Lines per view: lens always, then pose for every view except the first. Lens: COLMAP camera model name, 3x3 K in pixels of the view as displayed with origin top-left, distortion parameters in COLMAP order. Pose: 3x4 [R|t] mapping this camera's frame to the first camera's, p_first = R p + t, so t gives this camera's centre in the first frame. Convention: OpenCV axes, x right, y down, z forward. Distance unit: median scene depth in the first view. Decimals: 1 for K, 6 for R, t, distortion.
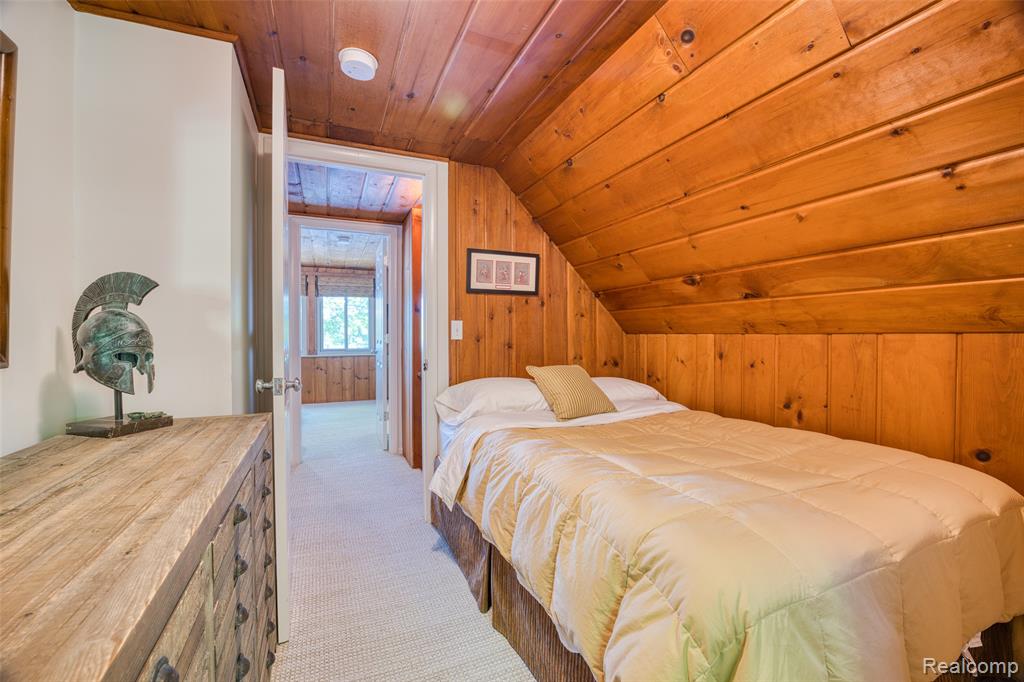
lens RADIAL K [[417.9, 0, 508.3], [0, 417.9, 339.5], [0, 0, 1]] dist [-0.002752, -0.000147]
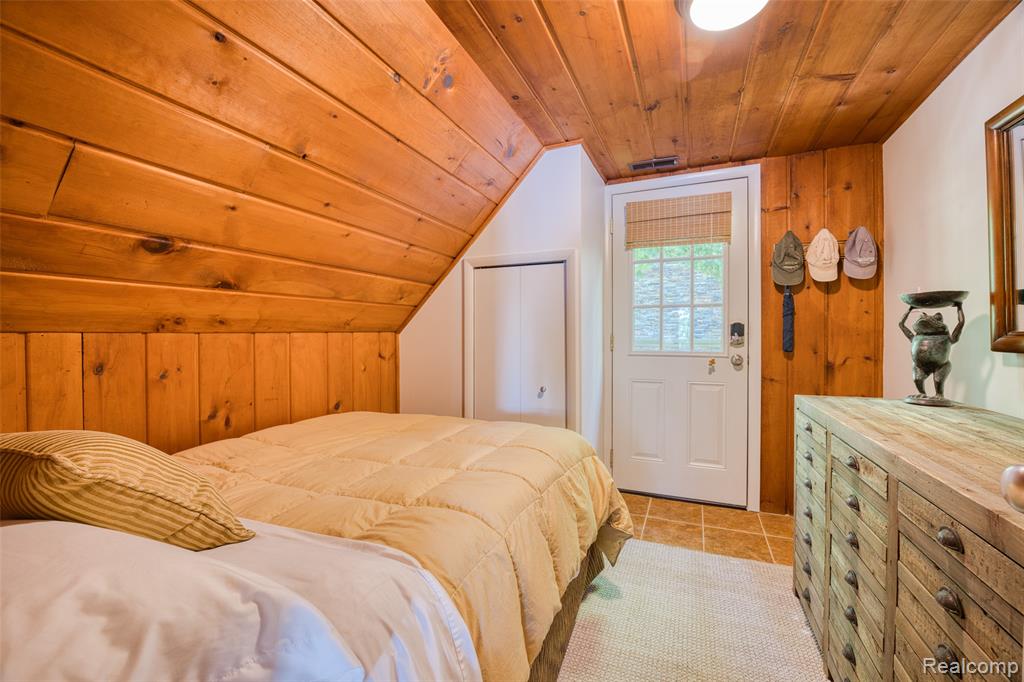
lens RADIAL K [[417.9, 0, 508.3], [0, 417.9, 339.5], [0, 0, 1]] dist [-0.002752, -0.000147]
pose [[-0.670823, -0.010346, 0.741545, -0.466228], [0.011078, 0.999651, 0.023969, -0.015958], [-0.741534, 0.024294, -0.670475, 1.374527]]
